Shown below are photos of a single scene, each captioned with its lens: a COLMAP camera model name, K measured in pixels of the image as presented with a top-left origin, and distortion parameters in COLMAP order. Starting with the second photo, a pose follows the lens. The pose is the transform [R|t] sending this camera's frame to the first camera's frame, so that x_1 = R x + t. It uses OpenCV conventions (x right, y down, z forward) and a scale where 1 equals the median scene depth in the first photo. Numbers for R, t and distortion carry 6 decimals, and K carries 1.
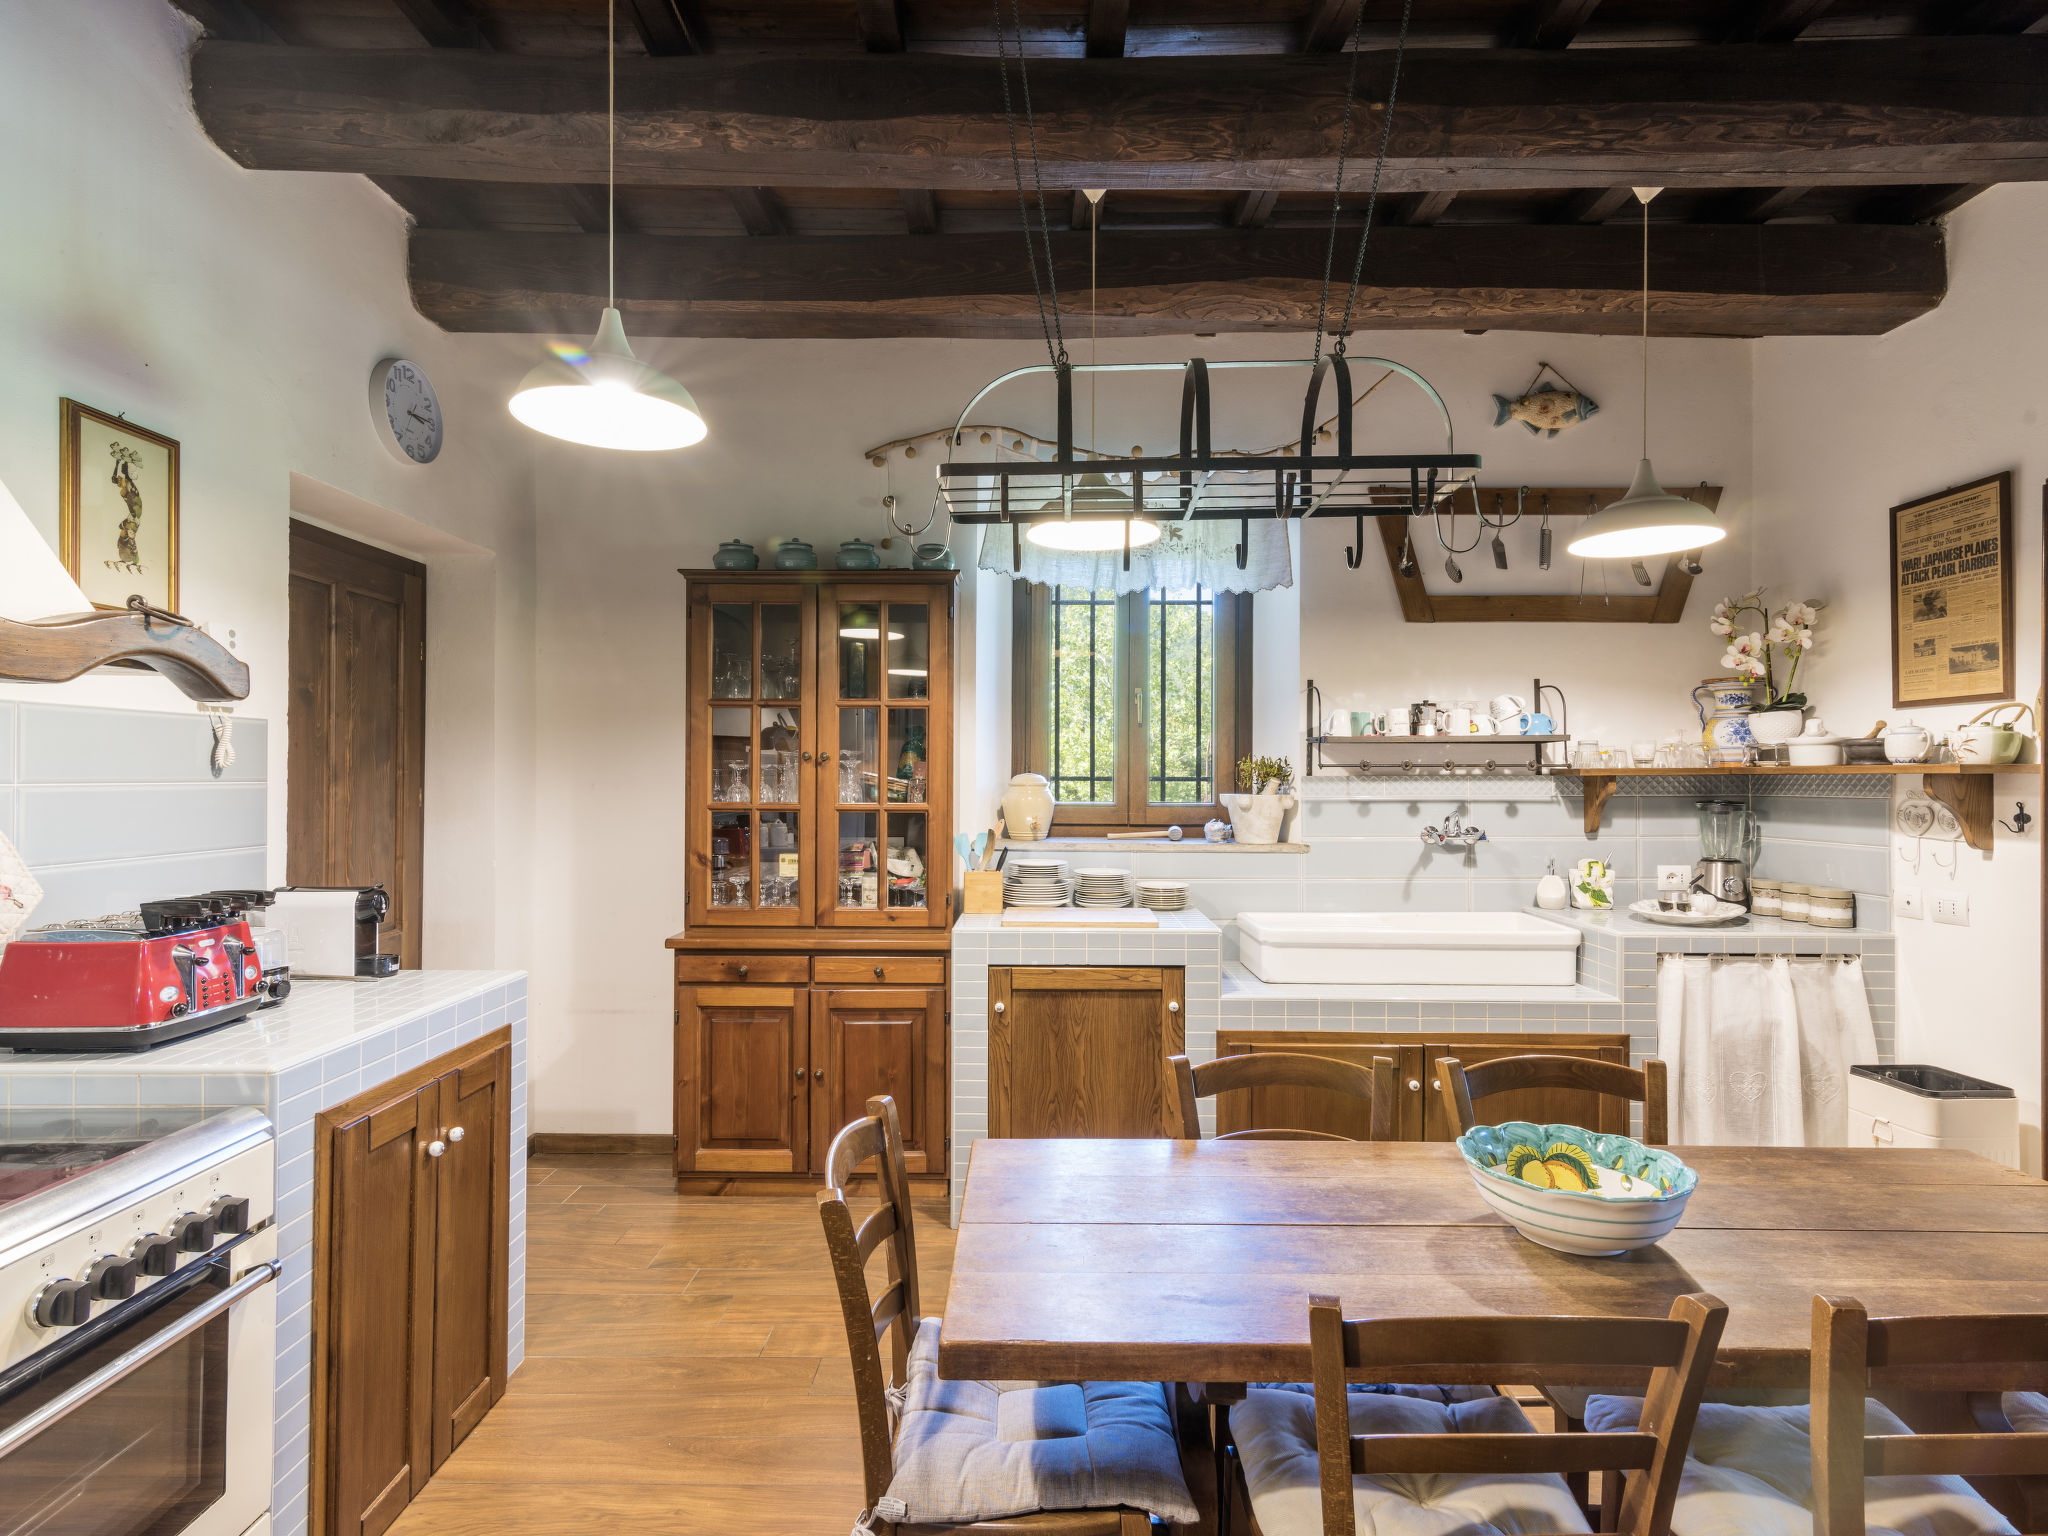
lens RADIAL K [[1047.7, 0, 1061.5], [0, 1047.7, 770.7], [0, 0, 1]] dist [0.018405, -0.004926]
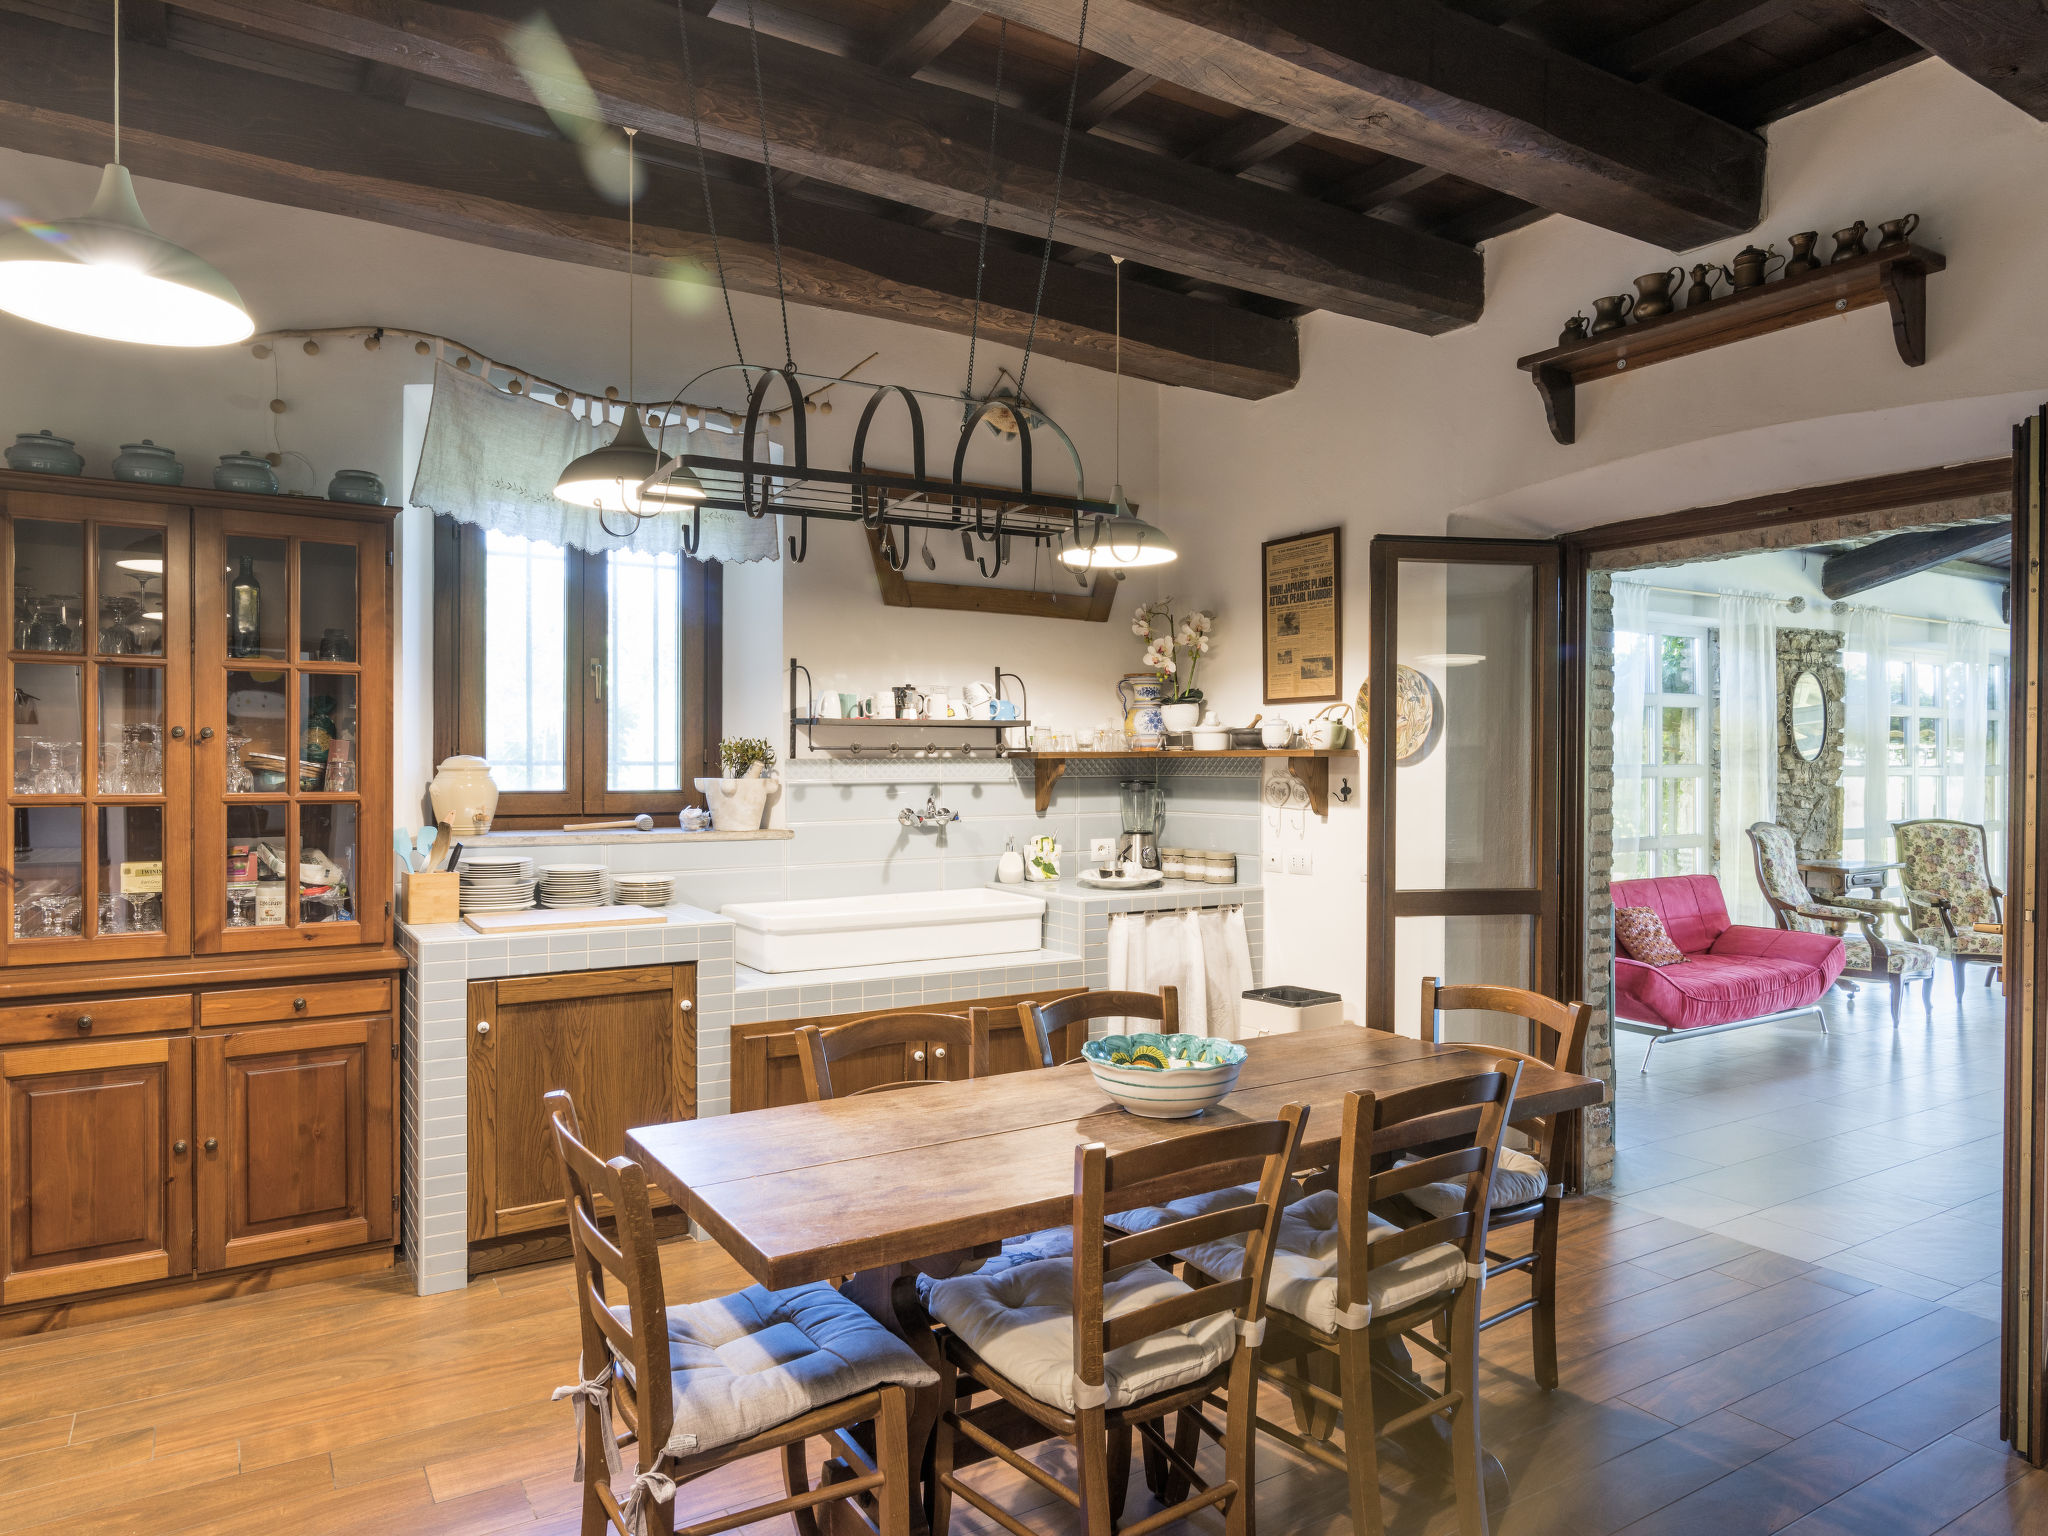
lens RADIAL K [[1239.3, 0, 1029.6], [0, 1239.3, 772.0], [0, 0, 1]] dist [0.002180, 0.003181]
pose [[0.852064, -0.004955, 0.523414, -0.196728], [-0.002805, 0.999898, 0.014032, 0.000844], [-0.523430, -0.013424, 0.851963, -0.092080]]
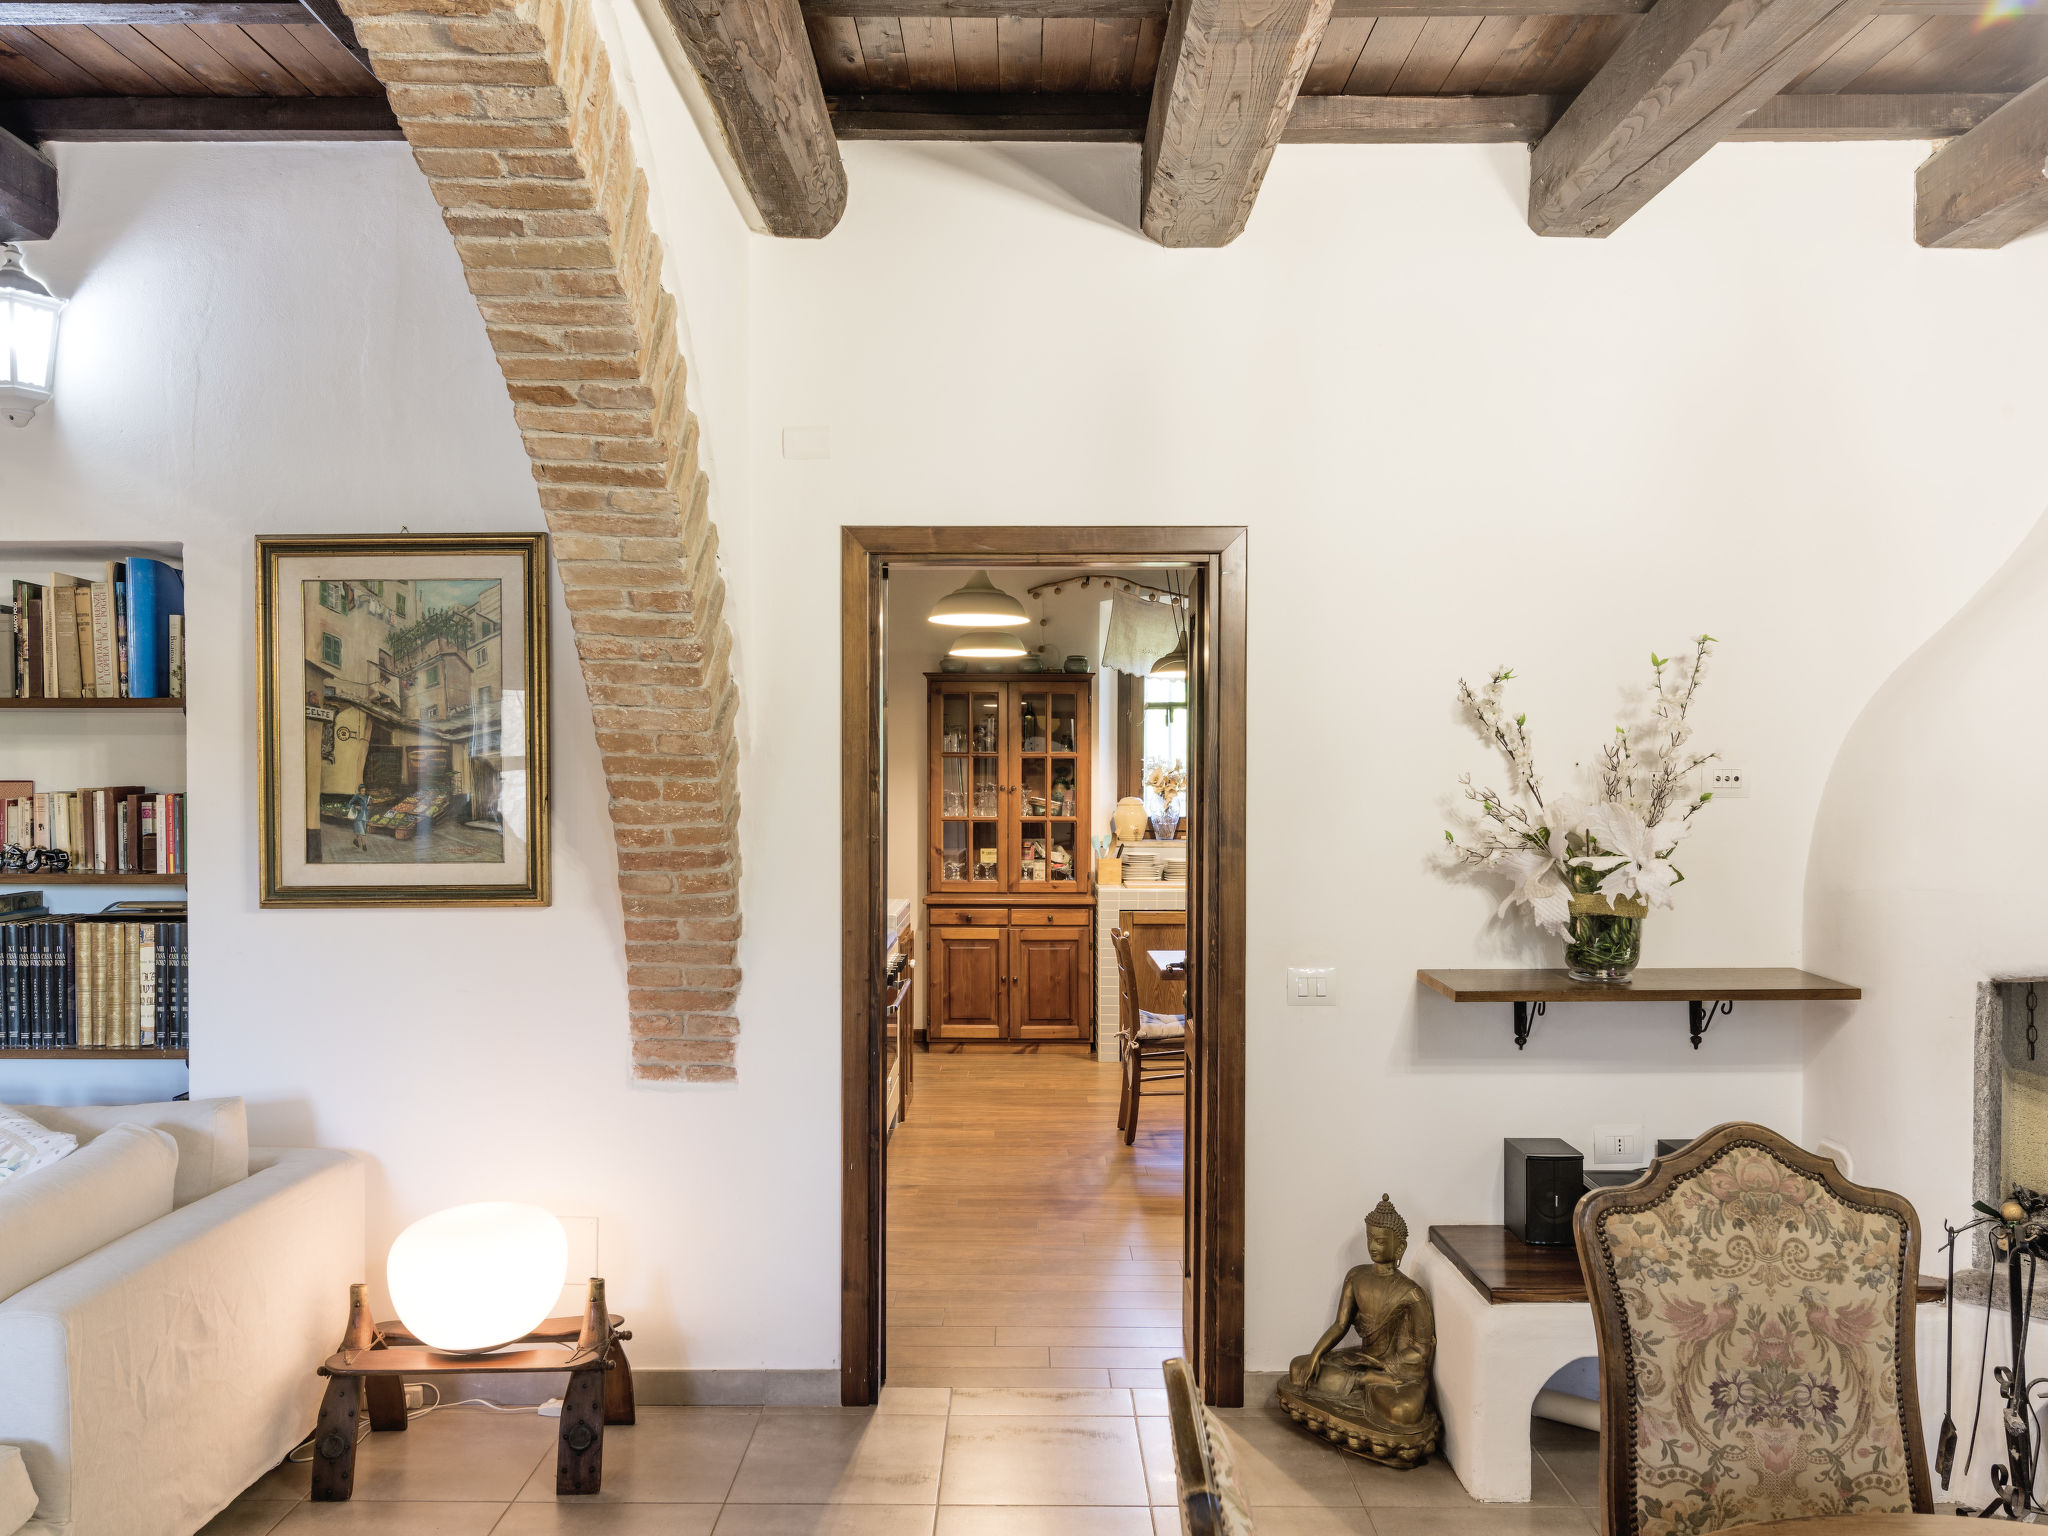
lens RADIAL K [[1574.7, 0, 1058.2], [0, 1574.7, 795.1], [0, 0, 1]] dist [0.005876, 0.011796]
pose [[0.999986, -0.004041, -0.003353, -0.154454], [0.004111, 0.999769, 0.021074, -0.056819], [0.003267, -0.021088, 0.999772, -1.518329]]
